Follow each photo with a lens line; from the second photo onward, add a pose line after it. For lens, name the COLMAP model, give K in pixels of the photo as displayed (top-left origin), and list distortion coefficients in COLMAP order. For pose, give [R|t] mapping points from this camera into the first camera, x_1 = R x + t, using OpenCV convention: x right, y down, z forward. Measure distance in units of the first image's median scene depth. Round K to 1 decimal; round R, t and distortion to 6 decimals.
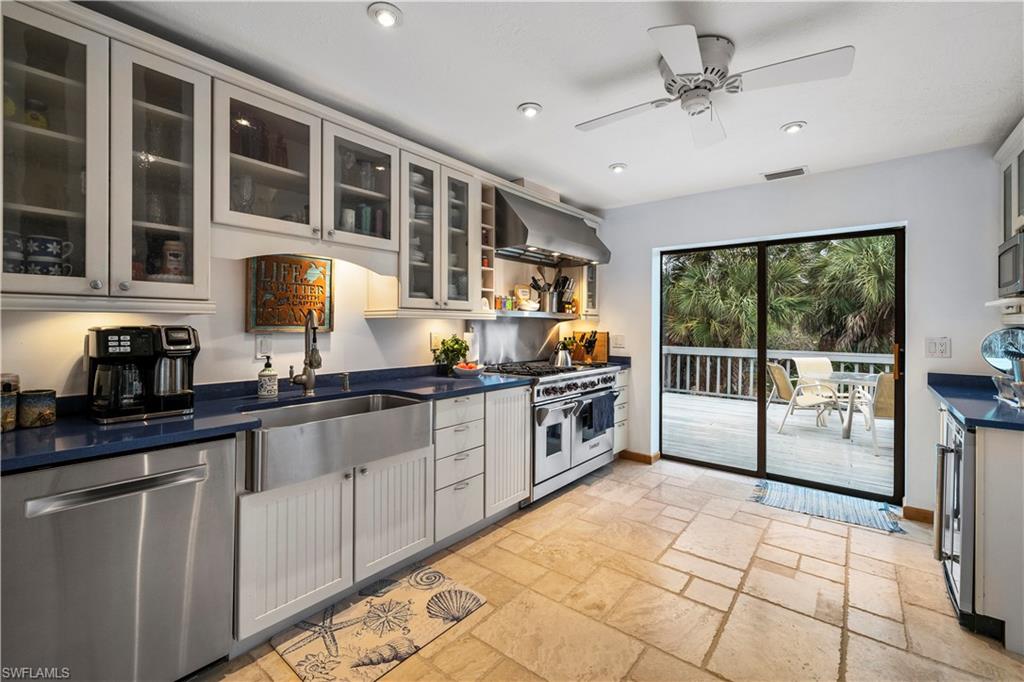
lens RADIAL K [[441.9, 0, 502.8], [0, 441.9, 325.1], [0, 0, 1]] dist [0.004332, 0.000215]
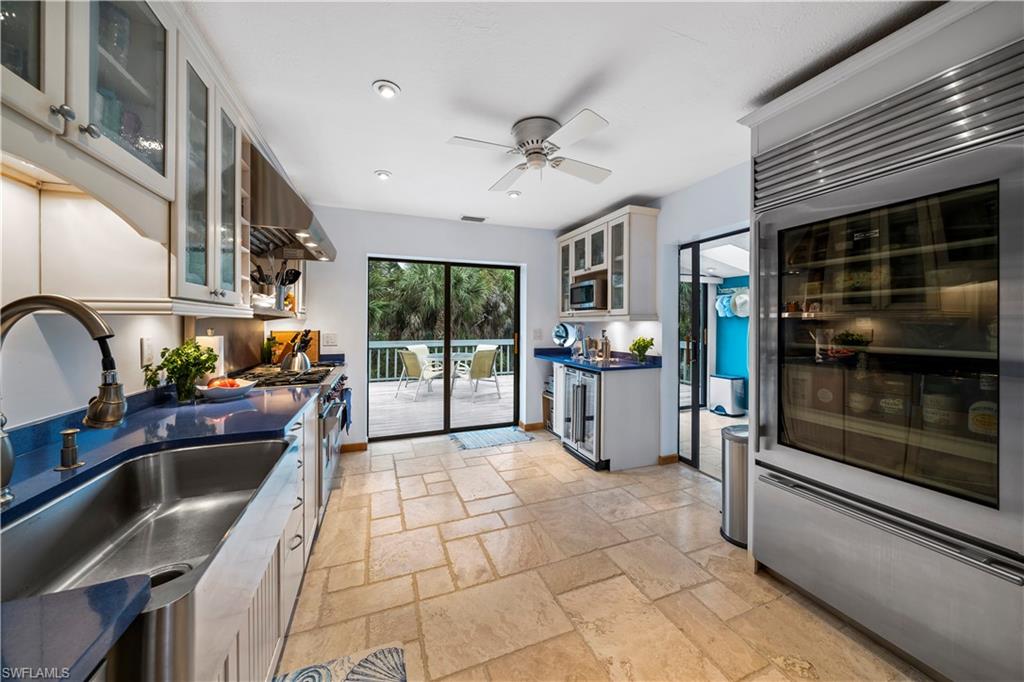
lens RADIAL K [[365.5, 0, 526.7], [0, 365.5, 323.2], [0, 0, 1]] dist [0.003044, -0.000372]
pose [[0.476218, -0.006905, 0.879300, -0.341986], [0.003077, 0.999976, 0.006186, -0.004910], [-0.879322, -0.000240, 0.476228, 0.276250]]
